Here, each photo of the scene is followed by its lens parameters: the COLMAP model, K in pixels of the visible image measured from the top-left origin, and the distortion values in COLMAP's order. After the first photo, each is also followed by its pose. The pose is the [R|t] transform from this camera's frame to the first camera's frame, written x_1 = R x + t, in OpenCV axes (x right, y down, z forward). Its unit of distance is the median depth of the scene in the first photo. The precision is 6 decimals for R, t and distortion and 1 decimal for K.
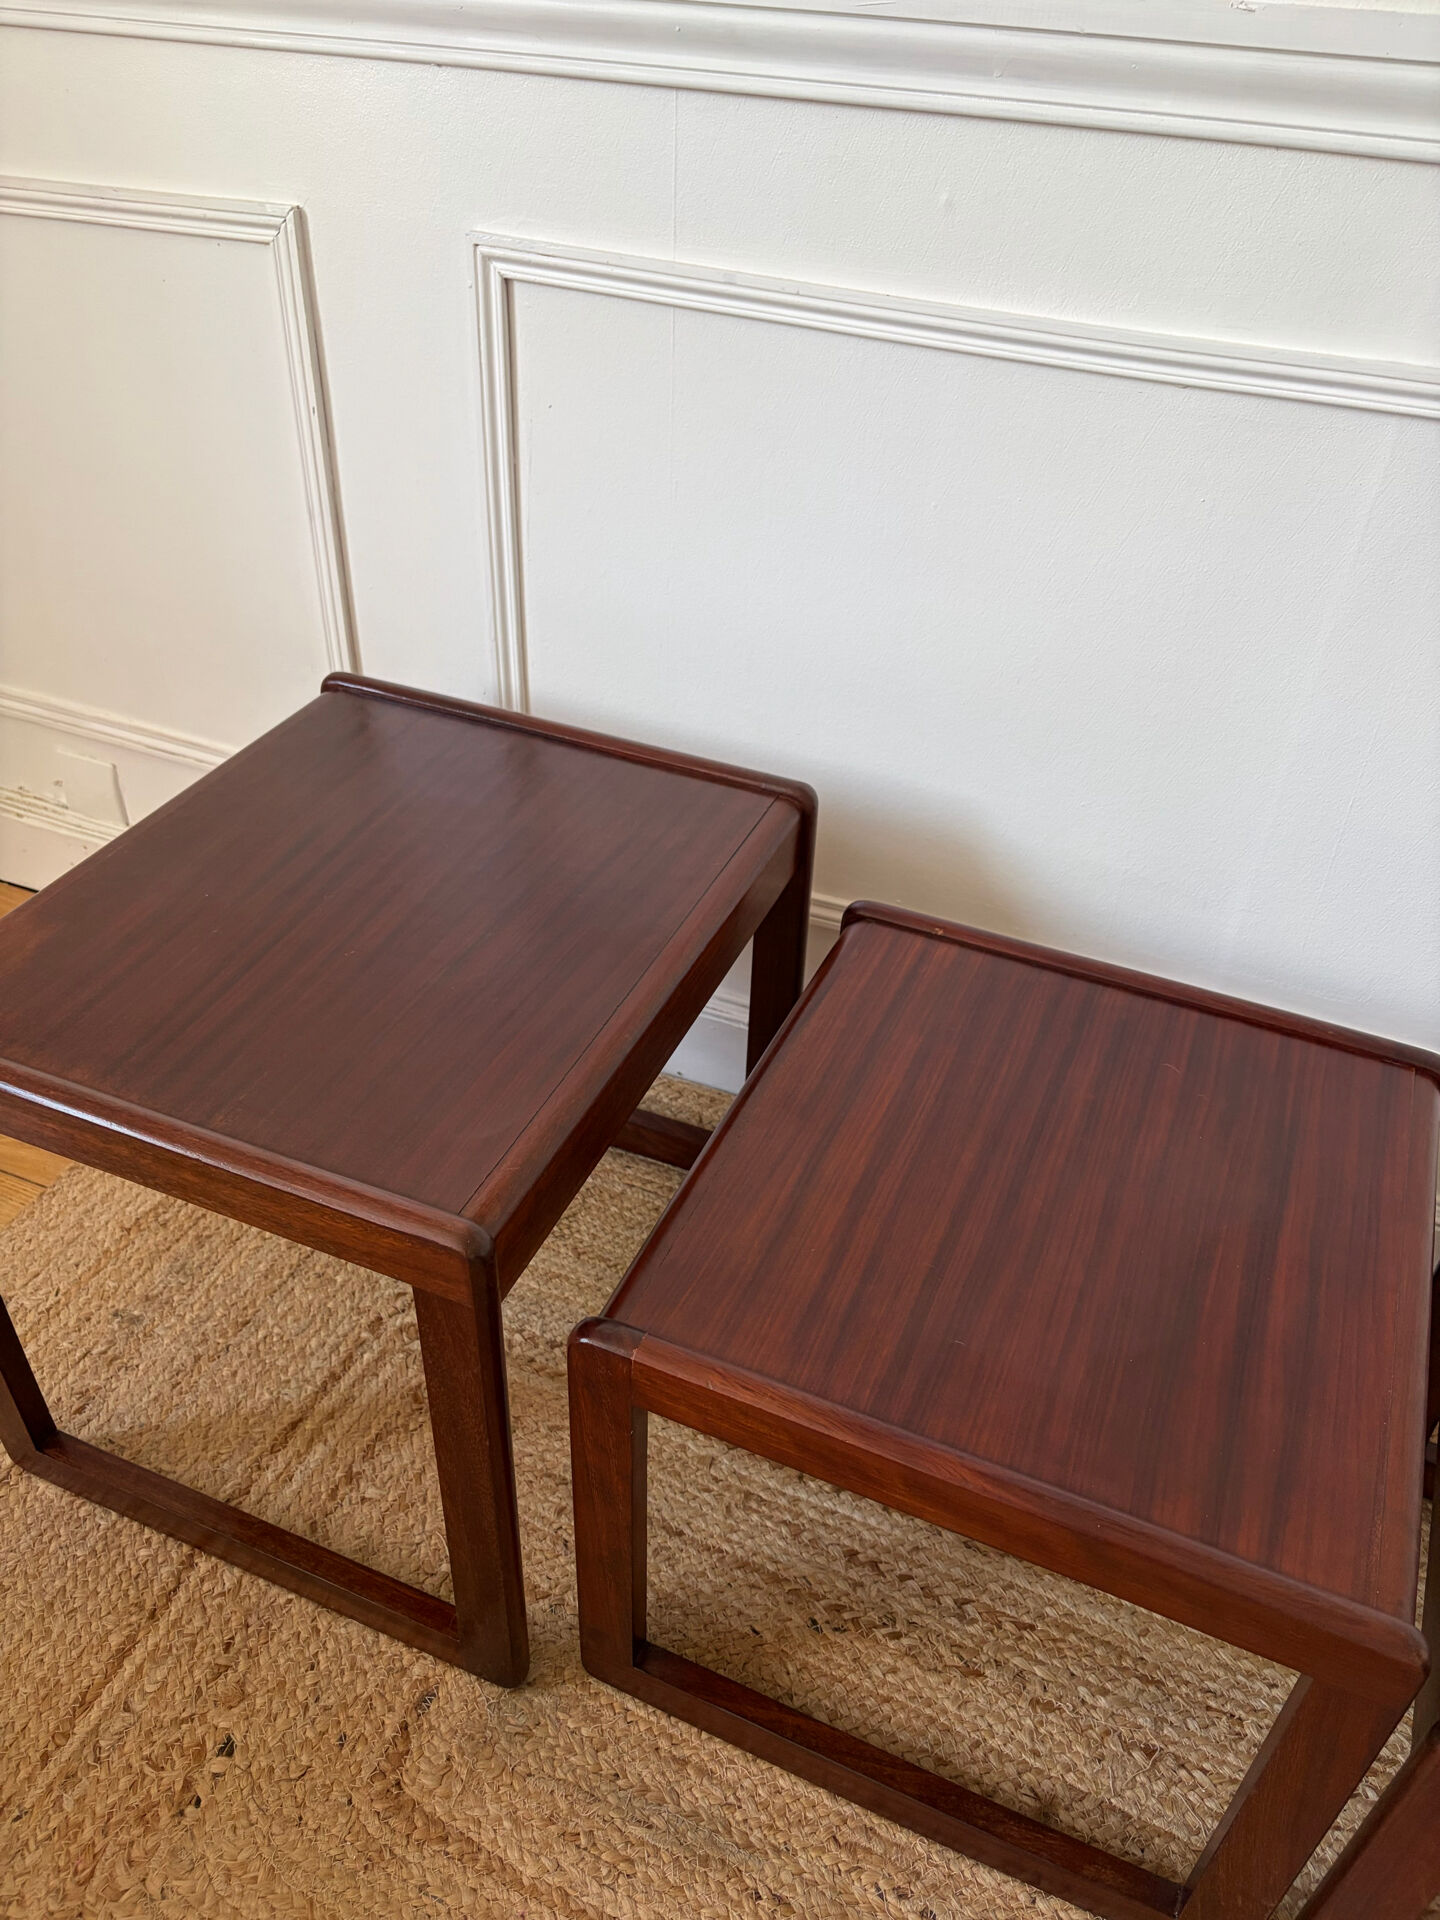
lens RADIAL K [[1451.5, 0, 732.2], [0, 1451.5, 958.2], [0, 0, 1]] dist [0.062062, -0.085942]
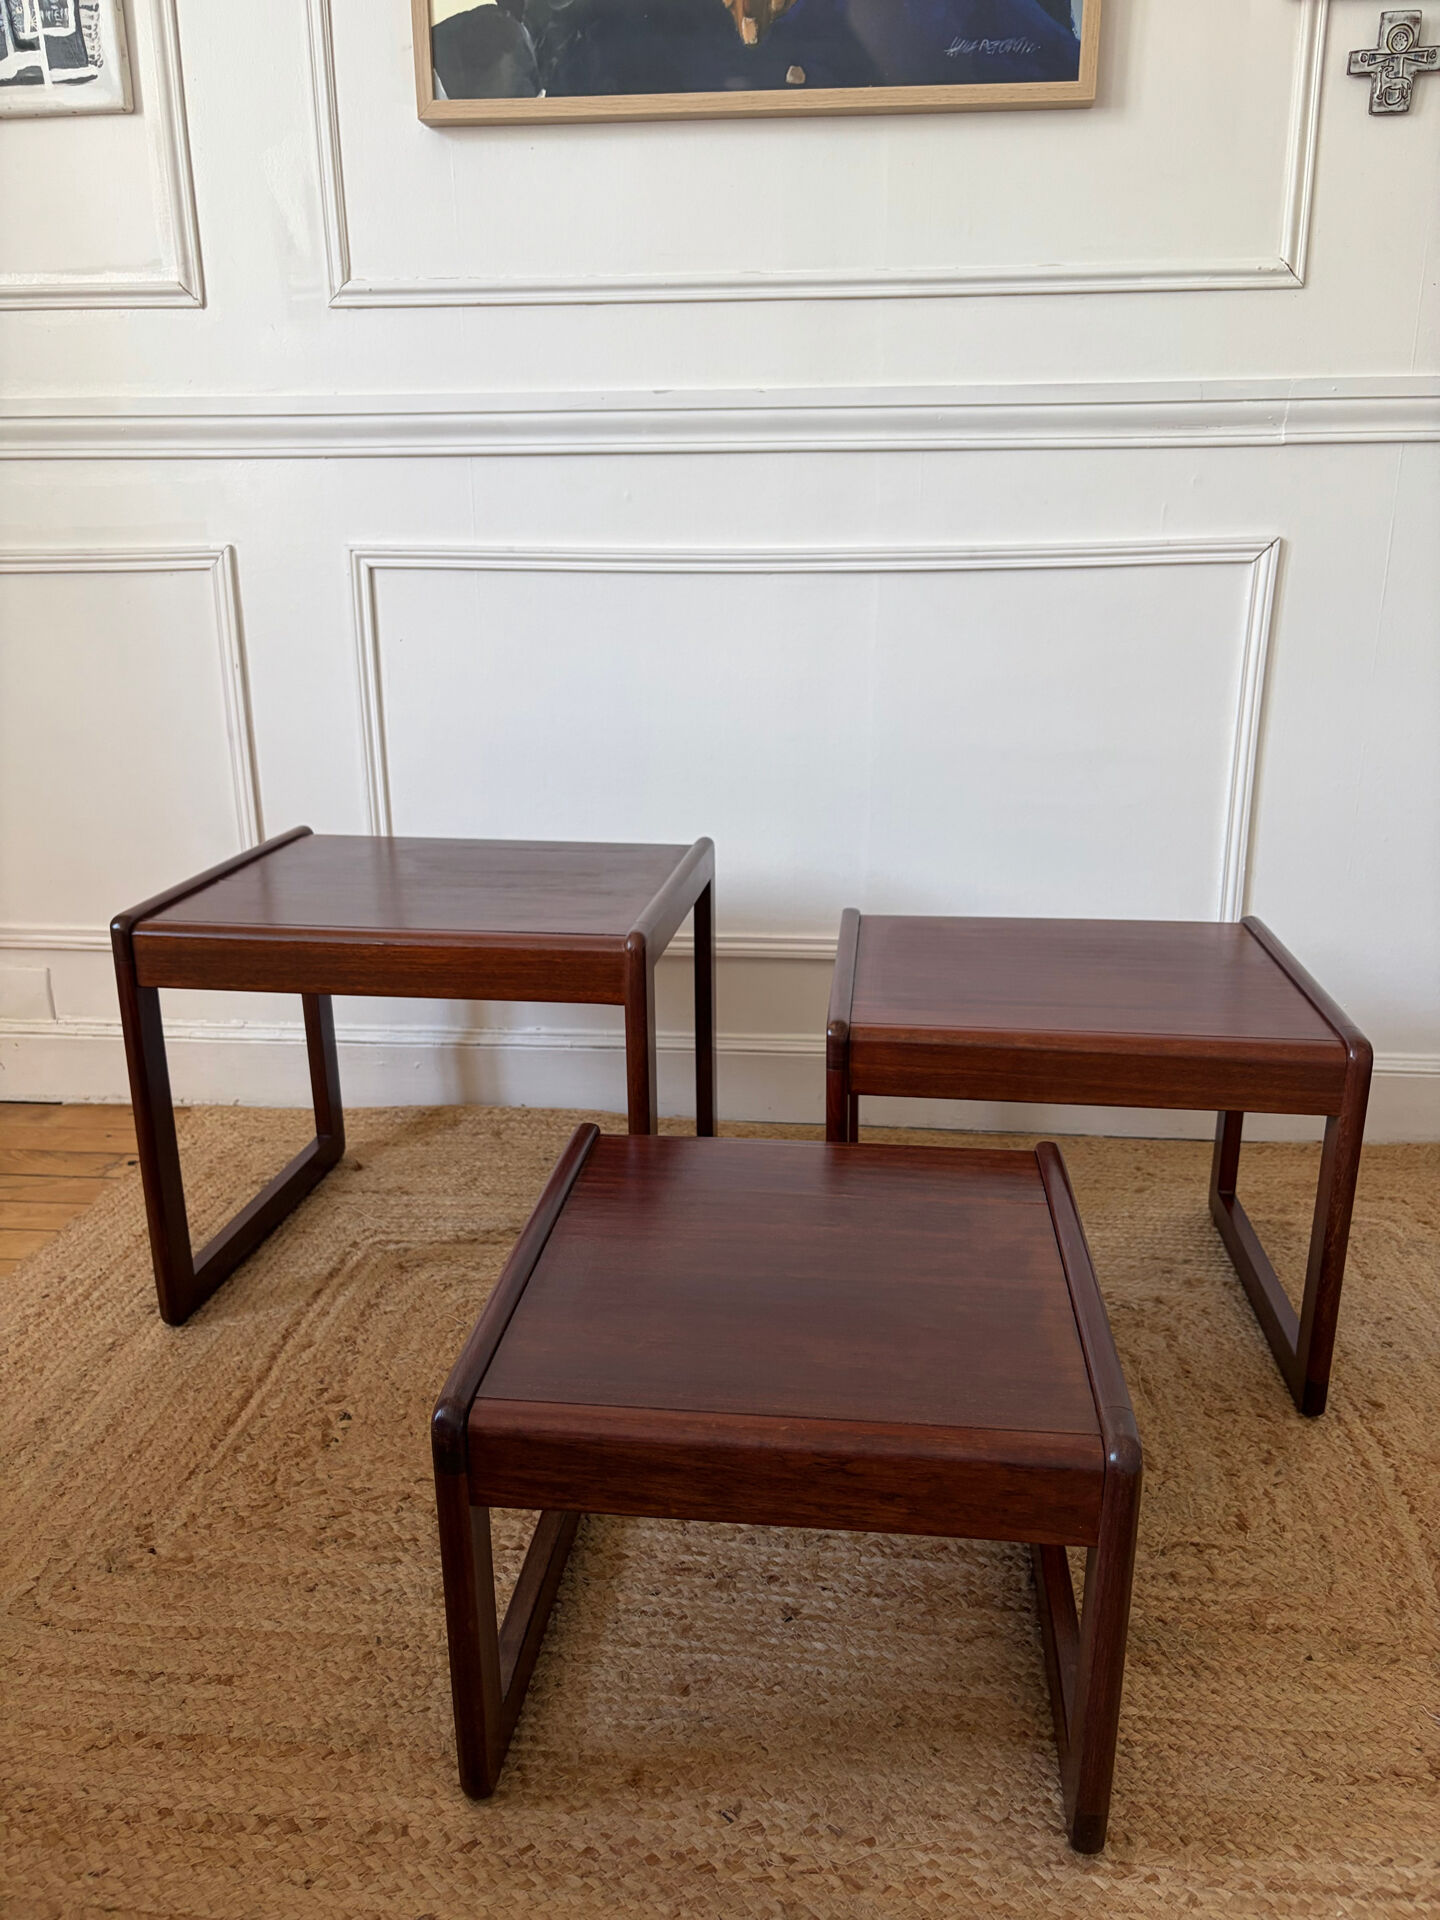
lens RADIAL K [[1454.1, 0, 723.4], [0, 1454.1, 960.2], [0, 0, 1]] dist [0.043457, -0.049828]
pose [[0.956790, -0.130115, 0.260044, -0.274606], [0.209169, 0.929208, -0.304665, 0.576247], [-0.201993, 0.345893, 0.916273, -0.484444]]
